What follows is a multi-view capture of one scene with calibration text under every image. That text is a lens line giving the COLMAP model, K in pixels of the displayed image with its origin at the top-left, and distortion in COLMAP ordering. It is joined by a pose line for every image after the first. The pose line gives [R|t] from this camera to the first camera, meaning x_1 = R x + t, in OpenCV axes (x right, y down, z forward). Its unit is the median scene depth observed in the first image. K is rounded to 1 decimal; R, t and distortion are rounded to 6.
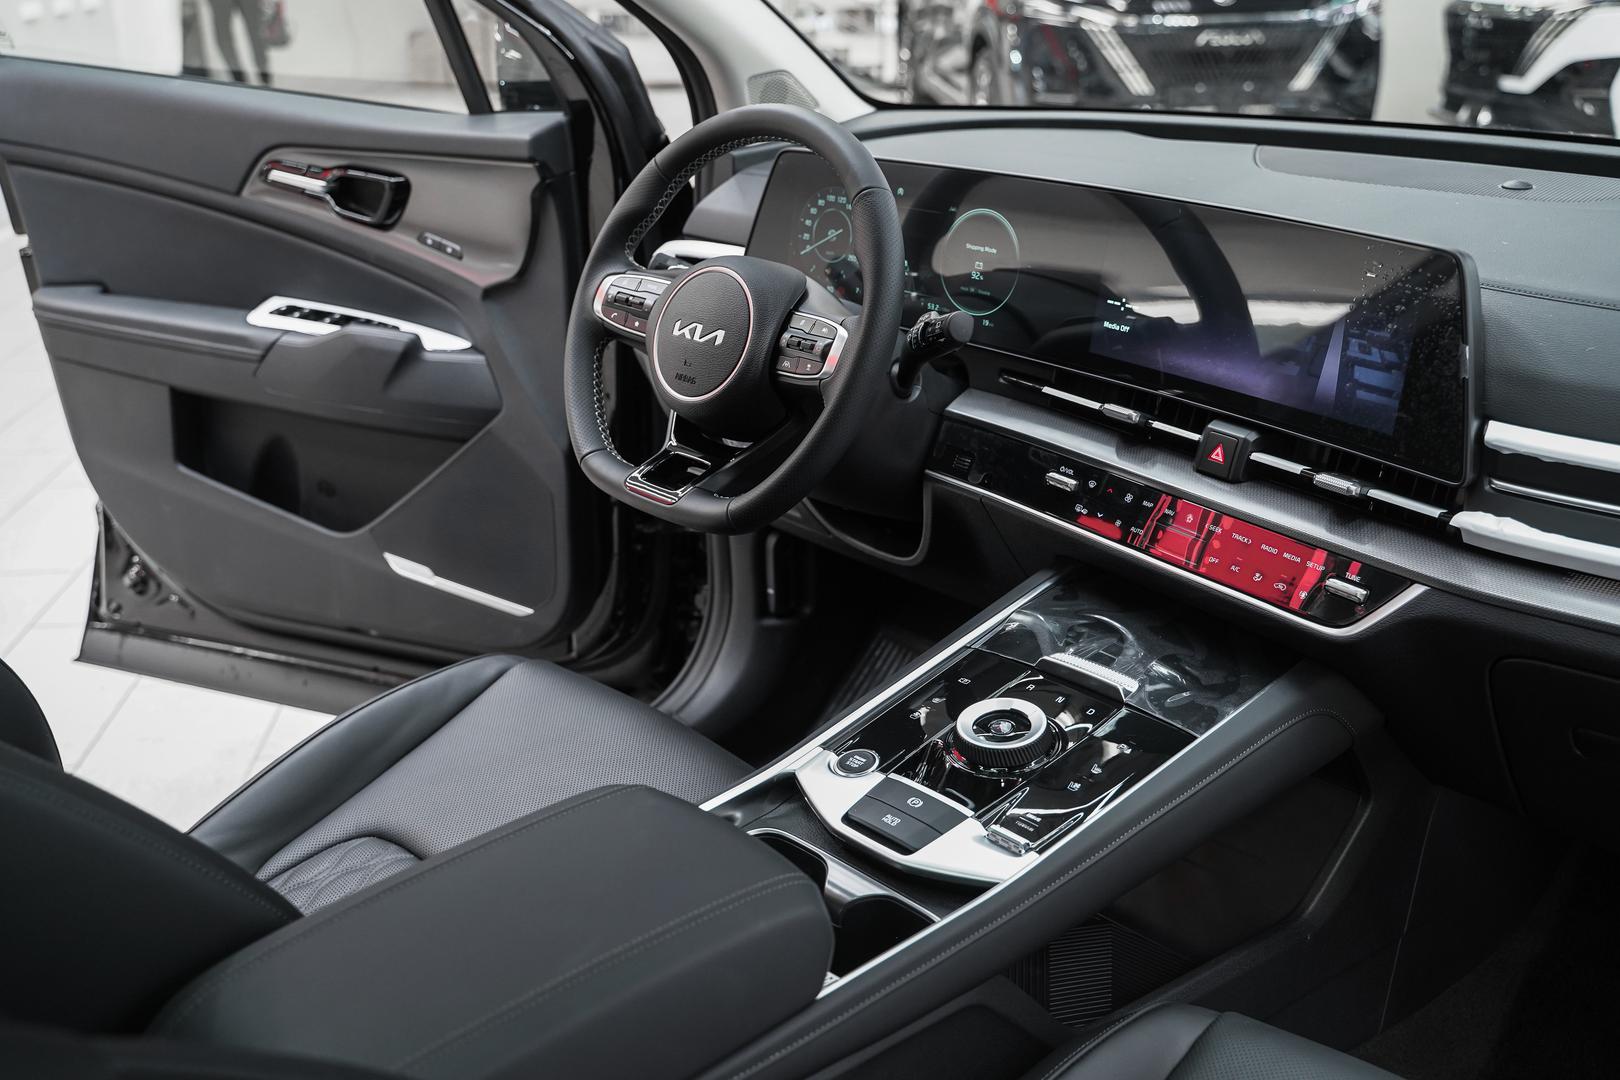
lens RADIAL K [[1567.7, 0, 810.0], [0, 1567.7, 540.0], [0, 0, 1]] dist [-0.000917, 0.033521]
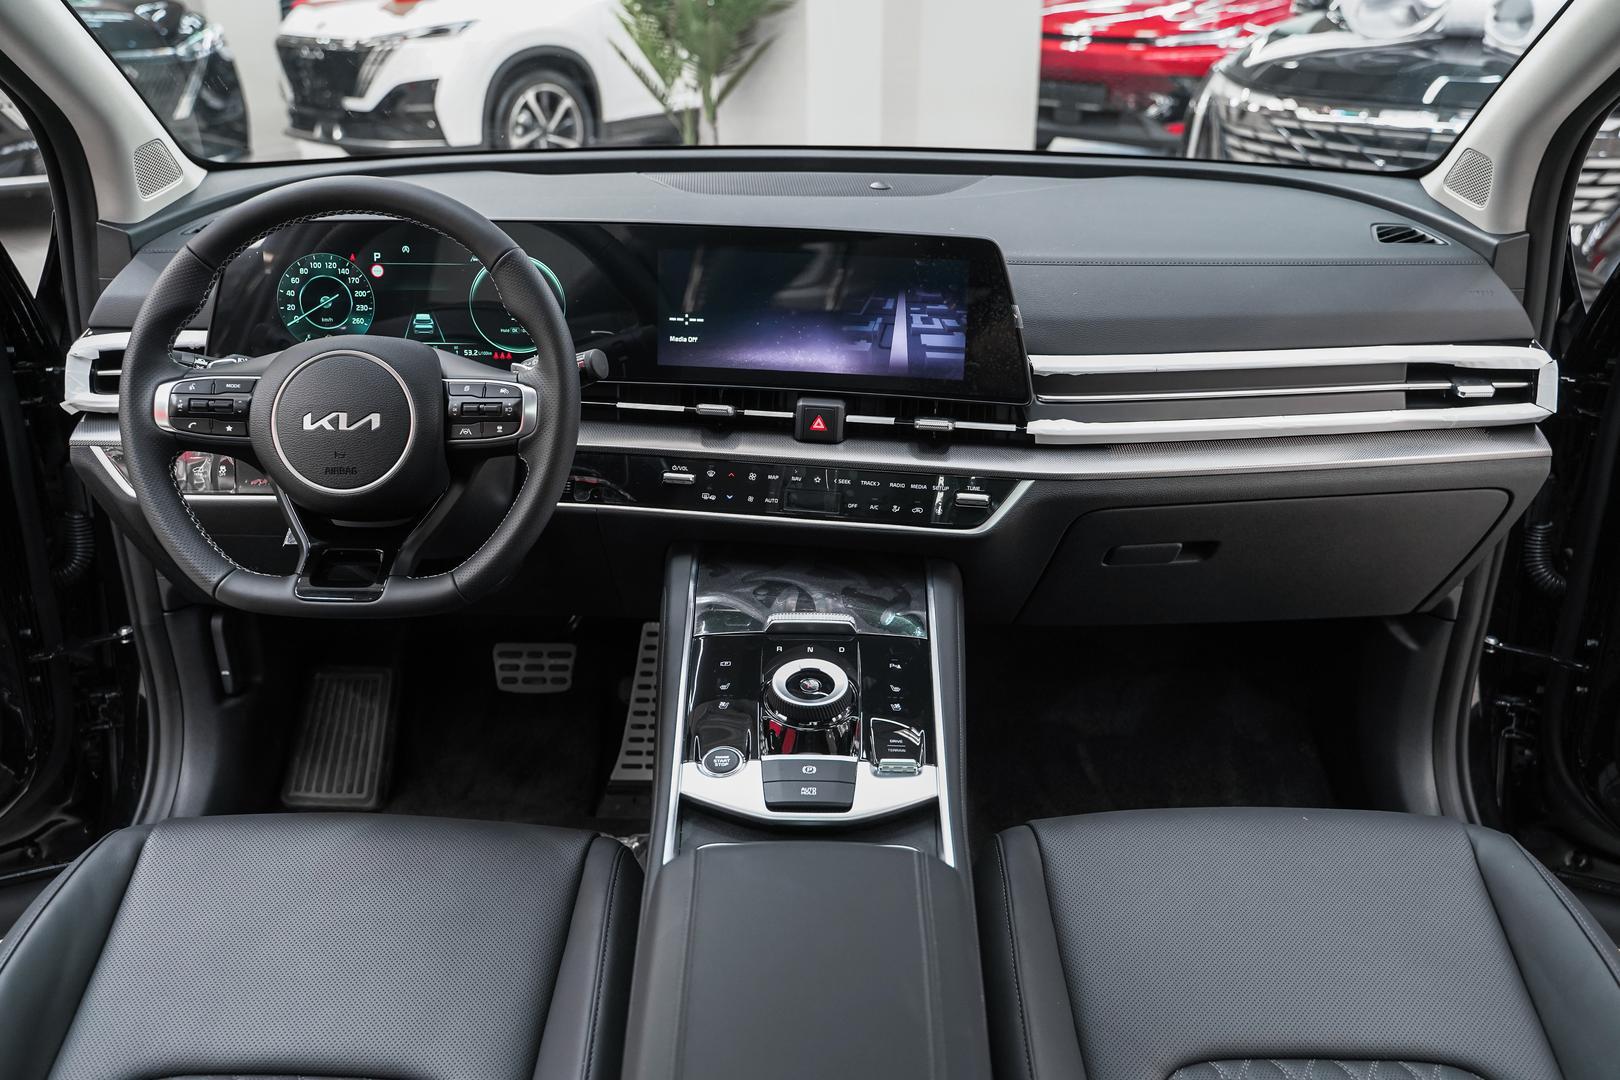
lens RADIAL K [[1302.8, 0, 810.0], [0, 1302.8, 540.0], [0, 0, 1]] dist [-0.013958, -0.000336]
pose [[0.697189, -0.275161, 0.661977, -0.416429], [0.246699, 0.959095, 0.138841, -0.102137], [-0.673102, 0.066511, 0.736553, 0.226584]]
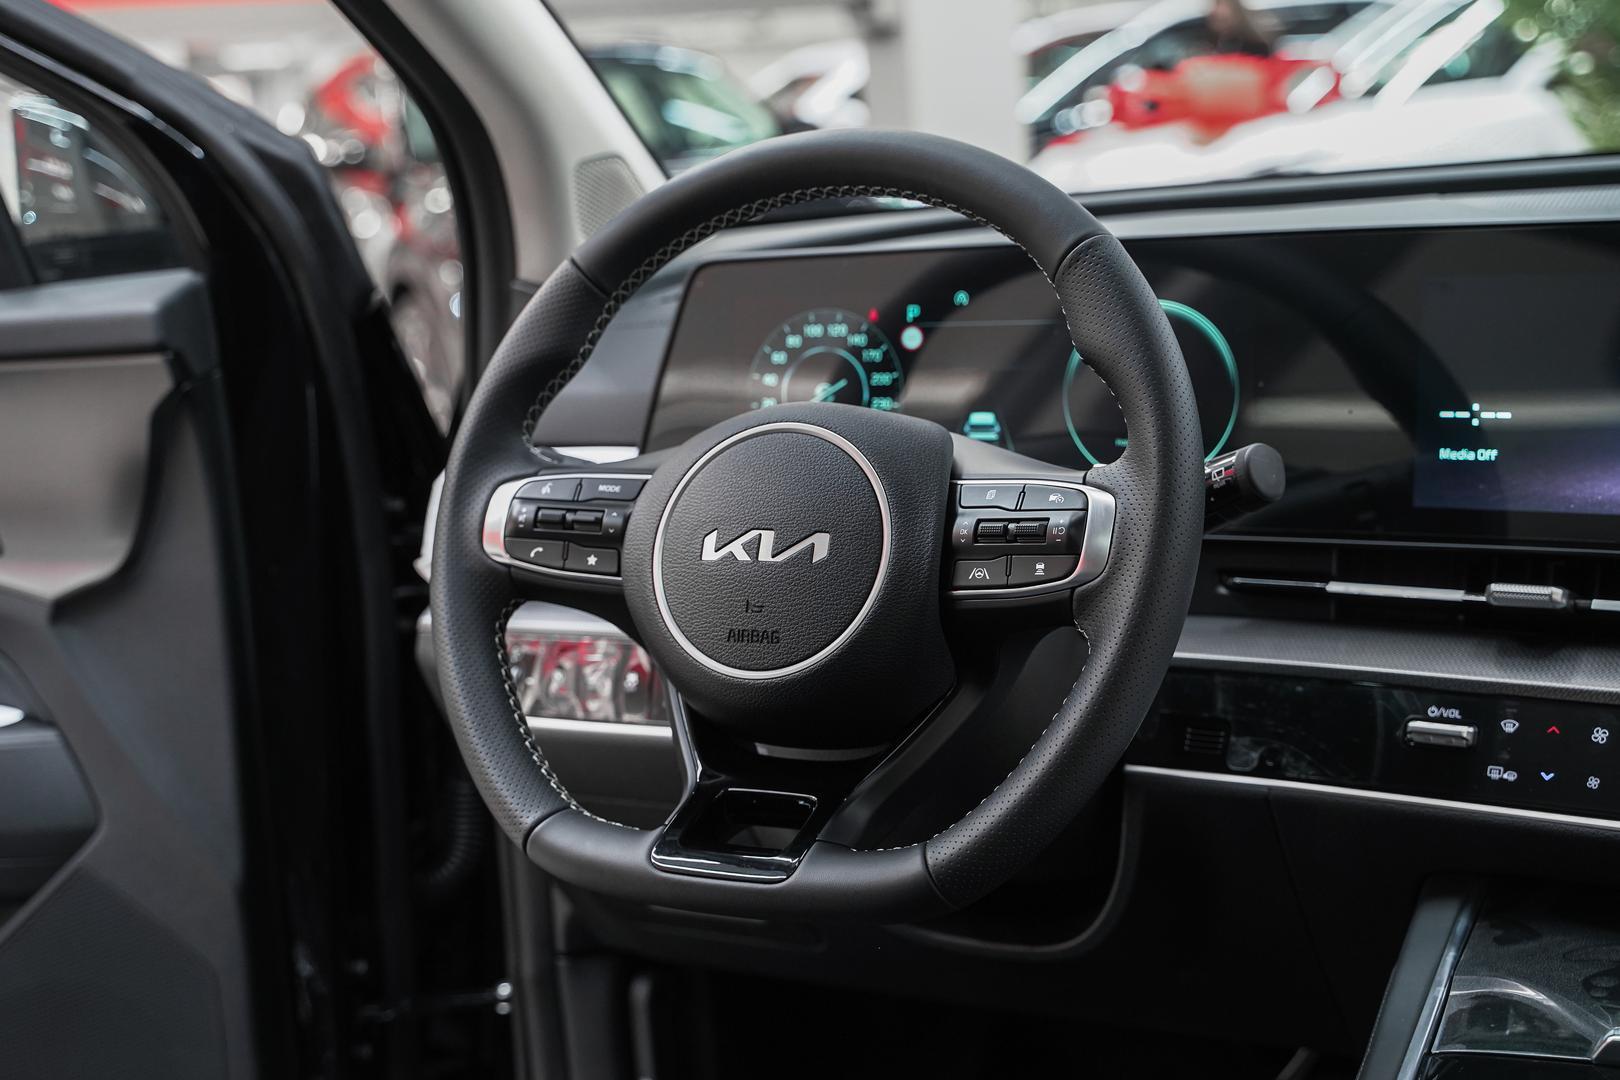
lens RADIAL K [[2282.3, 0, 787.3], [0, 2282.3, 536.4], [0, 0, 1]] dist [0.006338, -0.011780]
pose [[0.946864, -0.106455, 0.303506, -0.293128], [0.168753, 0.967752, -0.187027, 0.007398], [-0.273809, 0.228307, 0.934294, 0.288250]]
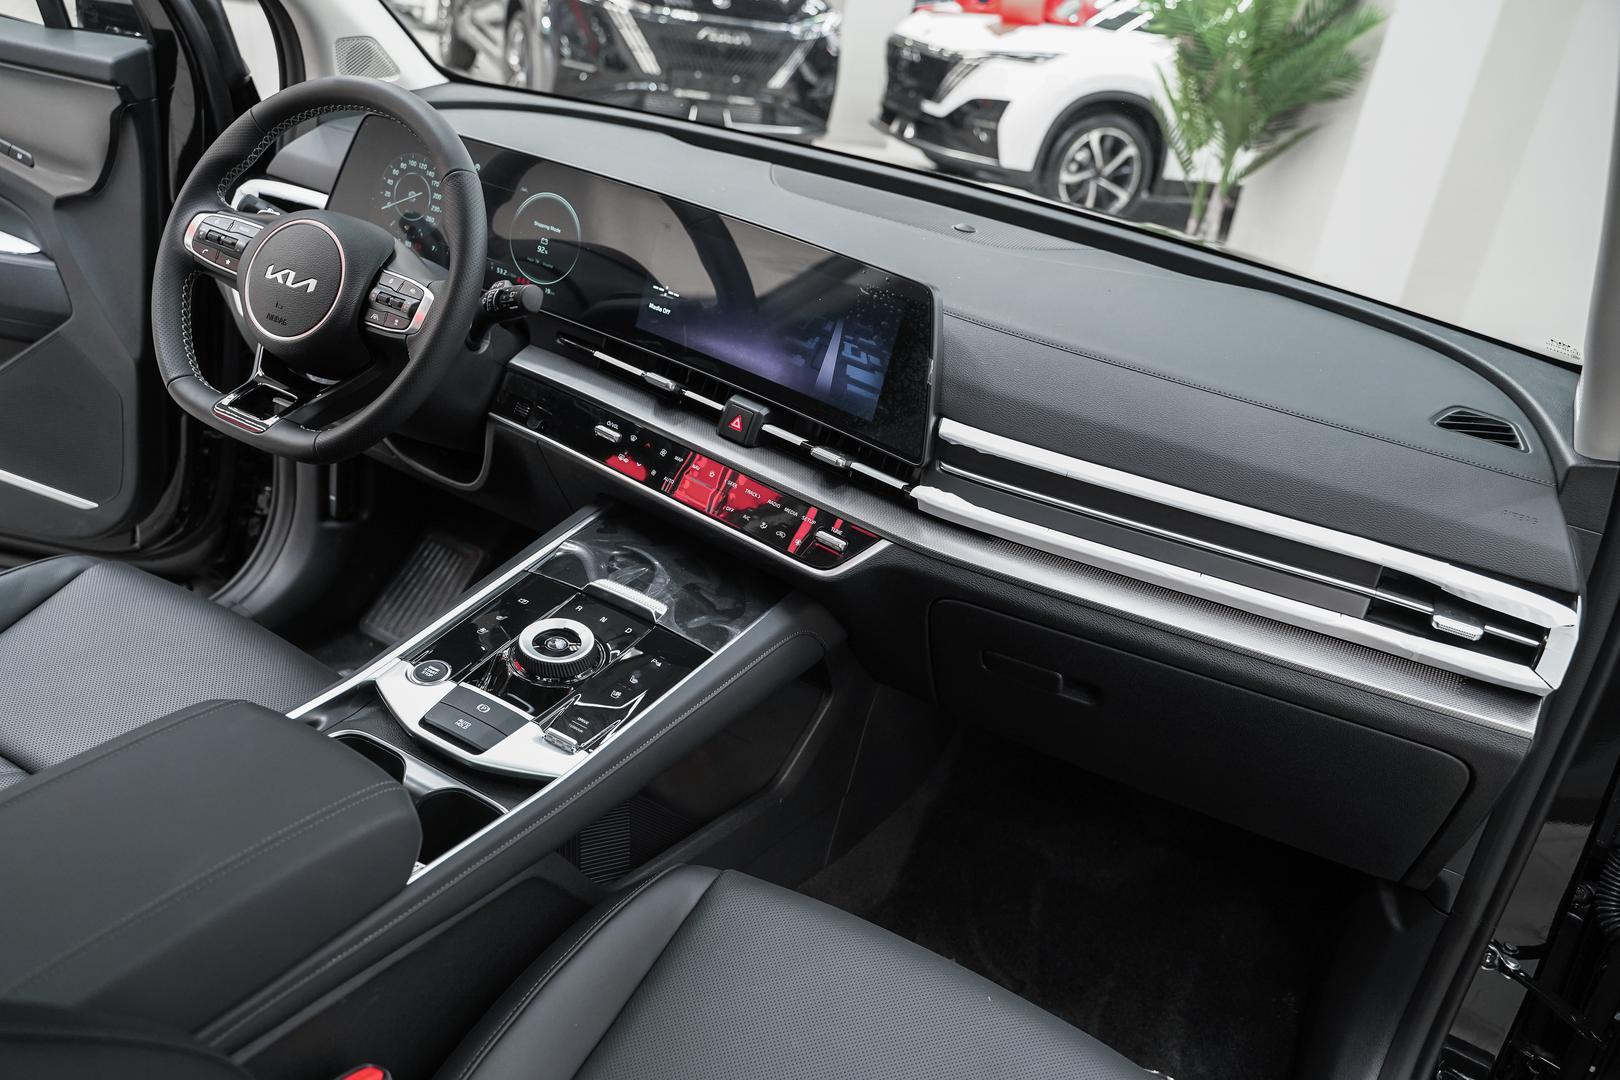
lens RADIAL K [[1307.8, 0, 779.5], [0, 1307.8, 532.8], [0, 0, 1]] dist [-0.008557, 0.010808]
pose [[0.944959, 0.036854, 0.325105, -0.038228], [-0.061307, 0.995981, 0.065290, -0.034720], [-0.321393, -0.081628, 0.943421, 0.003742]]
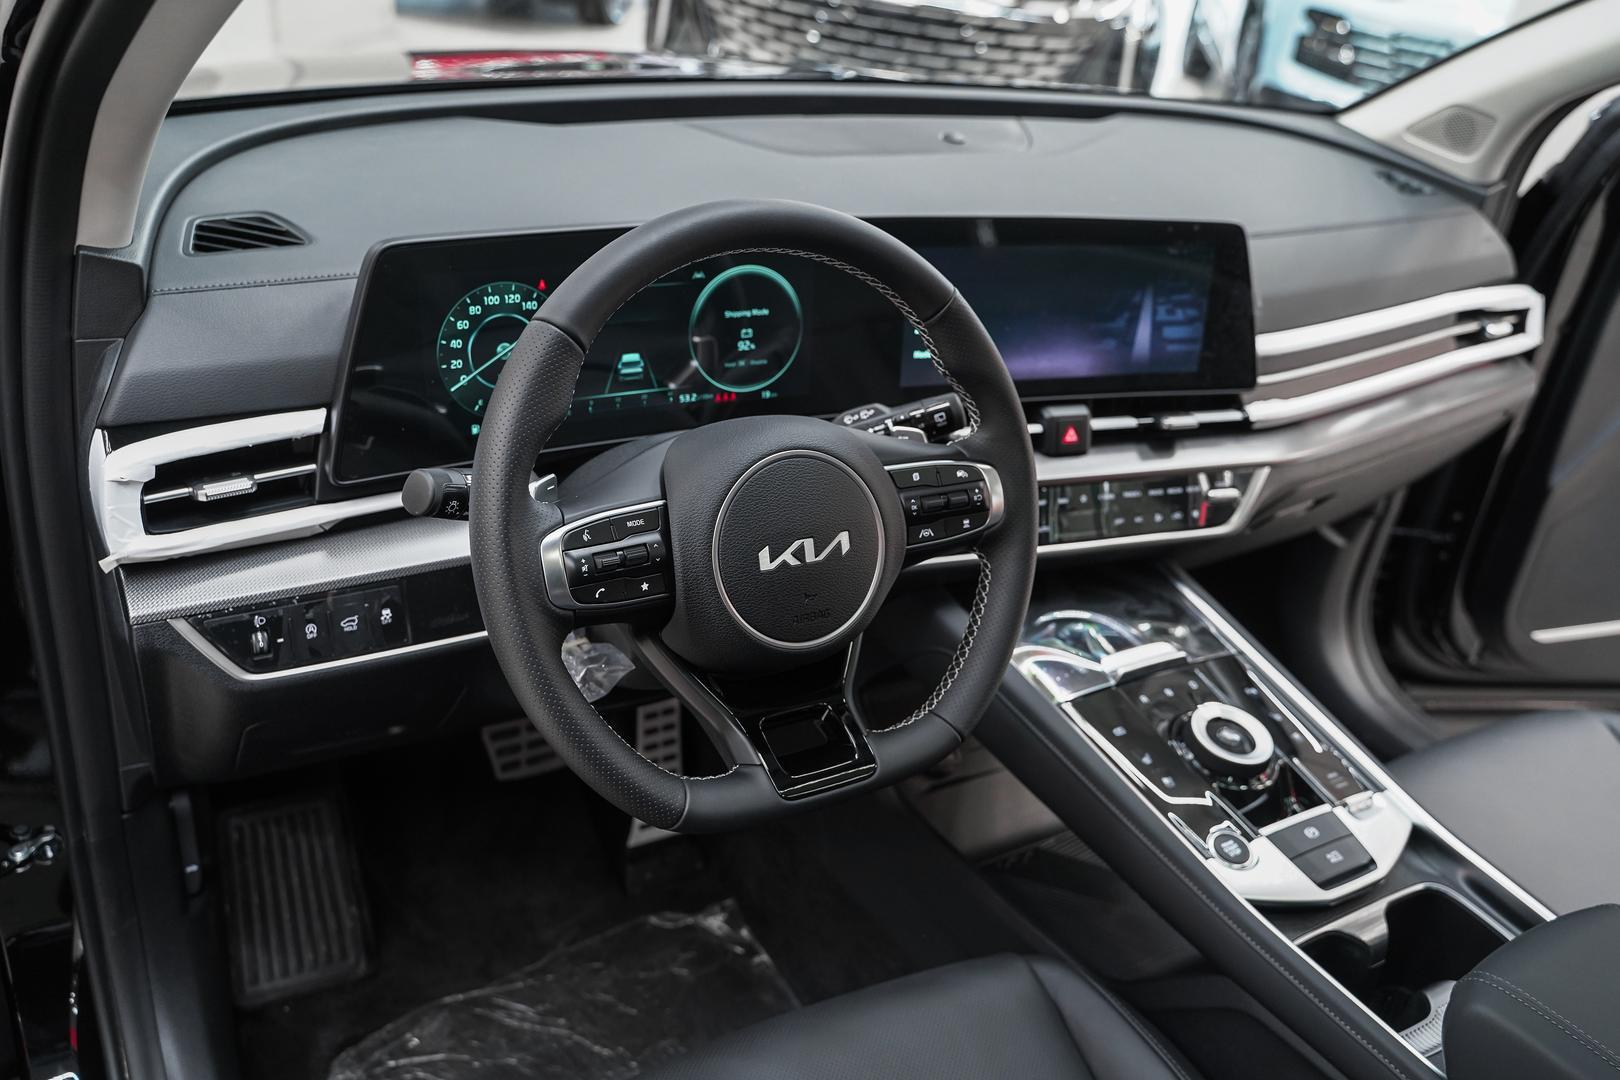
lens RADIAL K [[1317.0, 0, 810.0], [0, 1317.0, 540.0], [0, 0, 1]] dist [-0.008310, -0.002289]
pose [[0.235013, -0.437373, 0.868029, -0.574308], [0.246214, 0.890702, 0.382137, -0.358134], [-0.940291, 0.123914, 0.317014, 0.810151]]
